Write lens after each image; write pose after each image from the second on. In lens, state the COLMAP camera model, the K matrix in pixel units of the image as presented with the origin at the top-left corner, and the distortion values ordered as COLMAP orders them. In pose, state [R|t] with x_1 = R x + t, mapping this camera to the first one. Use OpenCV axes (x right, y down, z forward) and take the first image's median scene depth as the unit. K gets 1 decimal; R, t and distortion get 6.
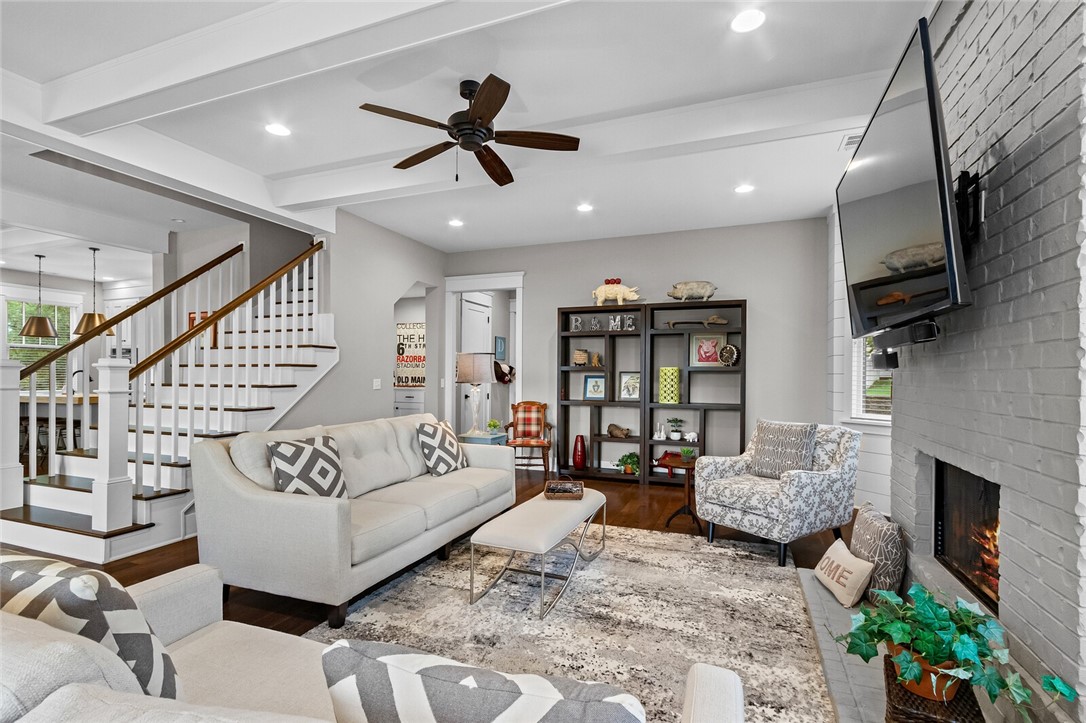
lens RADIAL K [[507.0, 0, 545.3], [0, 507.0, 377.6], [0, 0, 1]] dist [0.001532, 0.000209]
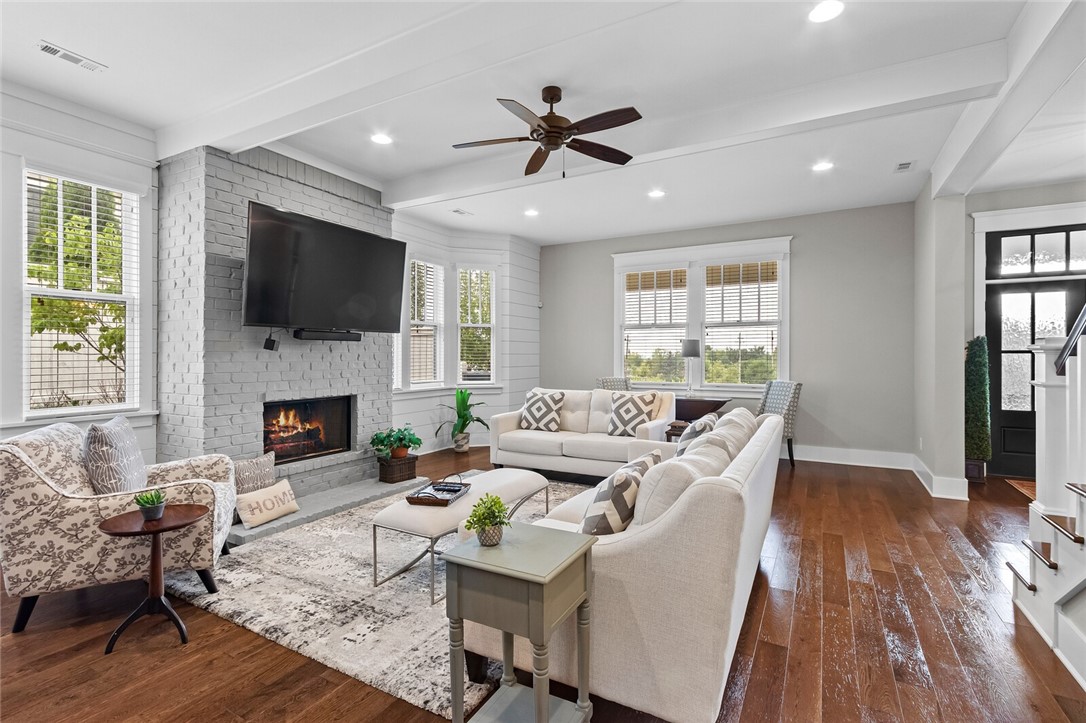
lens RADIAL K [[495.6, 0, 543.0], [0, 495.6, 361.5], [0, 0, 1]] dist [-0.000186, 0.000179]
pose [[-0.990769, -0.008062, 0.135321, -0.138650], [-0.005956, 0.999855, 0.015959, -0.005198], [-0.135430, 0.015005, -0.990673, 1.035657]]
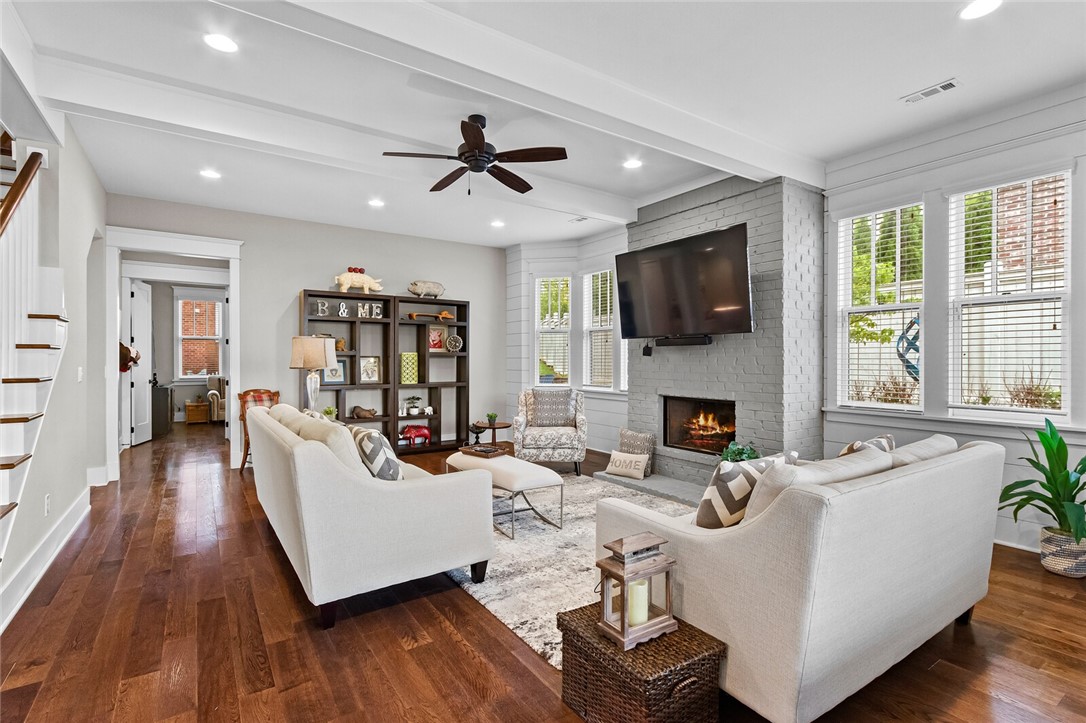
lens RADIAL K [[495.6, 0, 543.0], [0, 495.6, 361.5], [0, 0, 1]] dist [-0.000186, 0.000179]
pose [[0.568687, -0.005938, 0.822533, -0.518747], [0.005220, 0.999980, 0.003610, -0.002450], [-0.822538, 0.002240, 0.568706, 0.104896]]
